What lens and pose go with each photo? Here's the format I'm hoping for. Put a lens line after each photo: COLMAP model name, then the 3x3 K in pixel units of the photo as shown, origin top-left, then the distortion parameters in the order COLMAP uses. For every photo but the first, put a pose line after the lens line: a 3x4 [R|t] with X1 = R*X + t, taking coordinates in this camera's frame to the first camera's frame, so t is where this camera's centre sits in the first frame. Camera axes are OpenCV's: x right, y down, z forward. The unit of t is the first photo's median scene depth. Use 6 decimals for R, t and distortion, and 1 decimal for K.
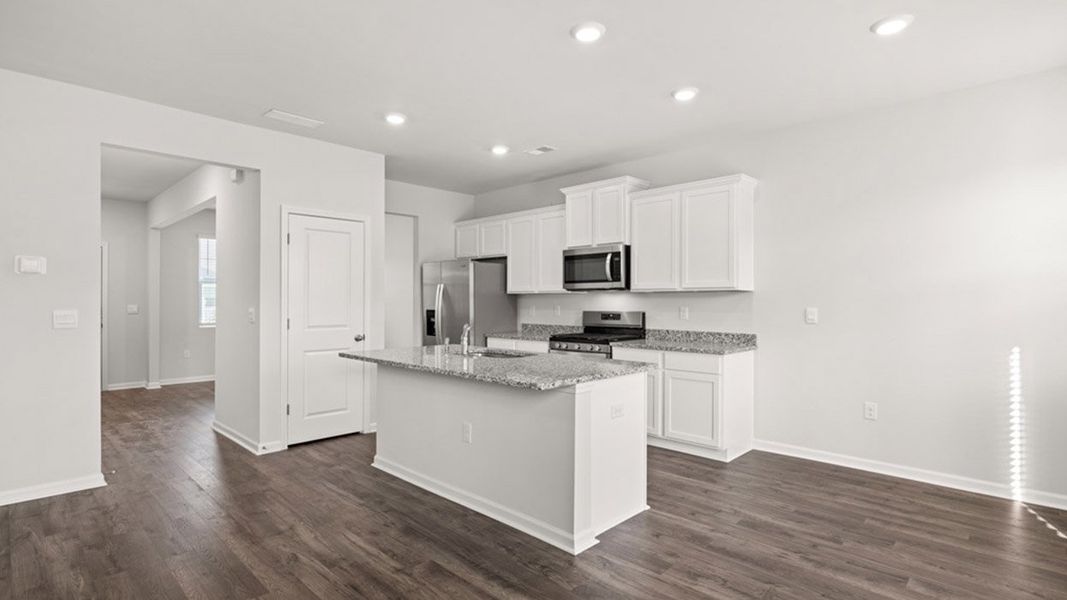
lens RADIAL K [[515.7, 0, 533.5], [0, 515.7, 300.0], [0, 0, 1]] dist [-0.001260, -0.000194]
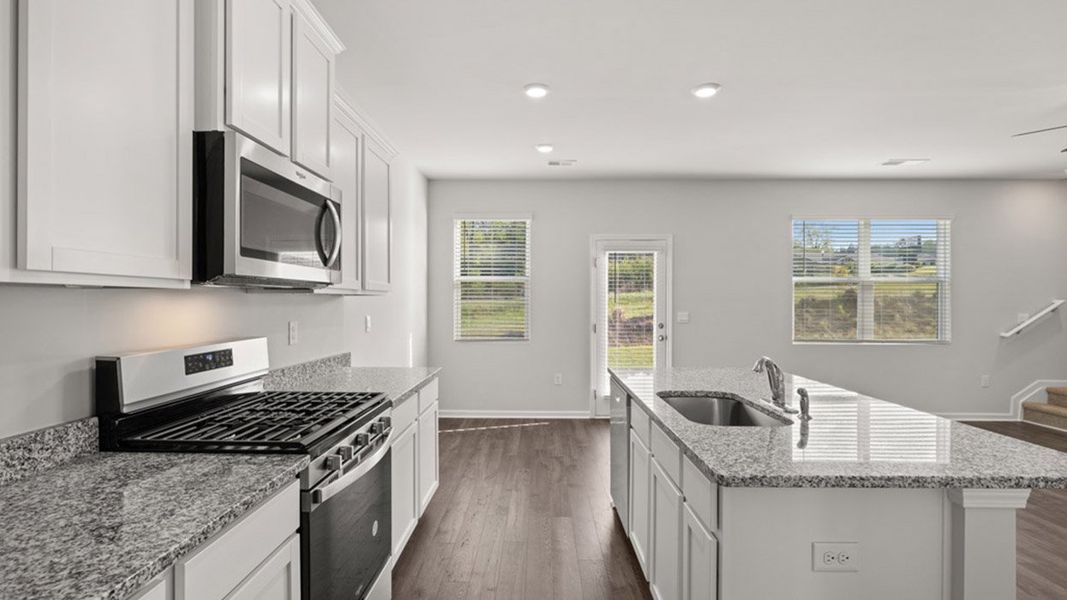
lens RADIAL K [[488.3, 0, 533.5], [0, 488.3, 300.0], [0, 0, 1]] dist [-0.004928, -0.000918]
pose [[-0.681805, -0.000296, 0.731534, -0.278796], [-0.004859, 0.999980, -0.004123, -0.009357], [-0.731518, -0.006366, -0.681793, 1.248824]]
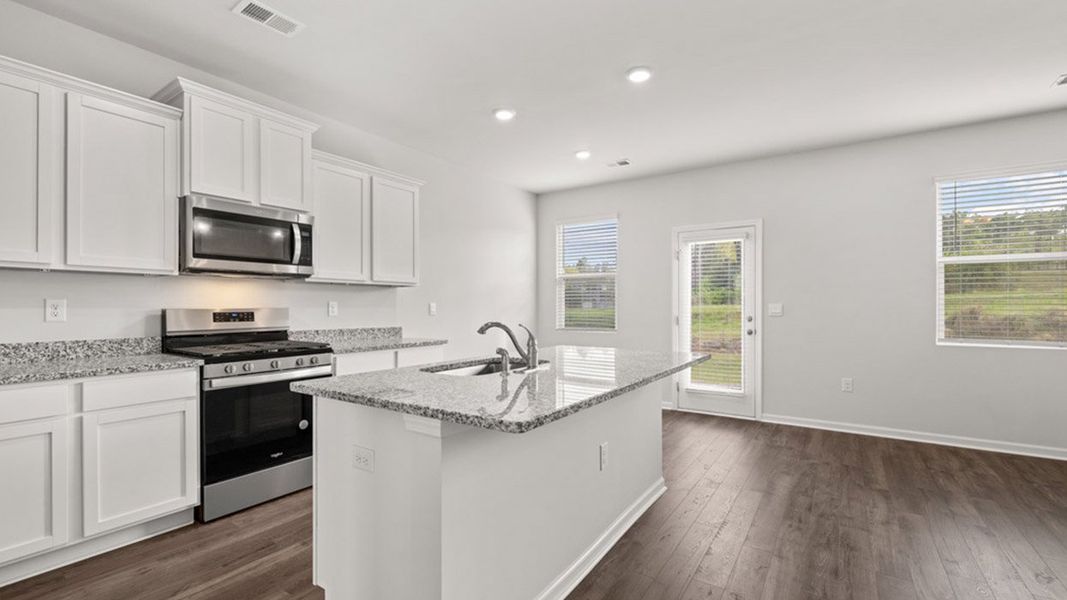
lens RADIAL K [[458.6, 0, 532.1], [0, 458.6, 305.4], [0, 0, 1]] dist [-0.000452, -0.000140]
pose [[-0.172367, 0.002111, 0.985031, -0.558106], [-0.003424, 0.999990, -0.002742, 0.021689], [-0.985027, -0.003845, -0.172358, 0.860743]]
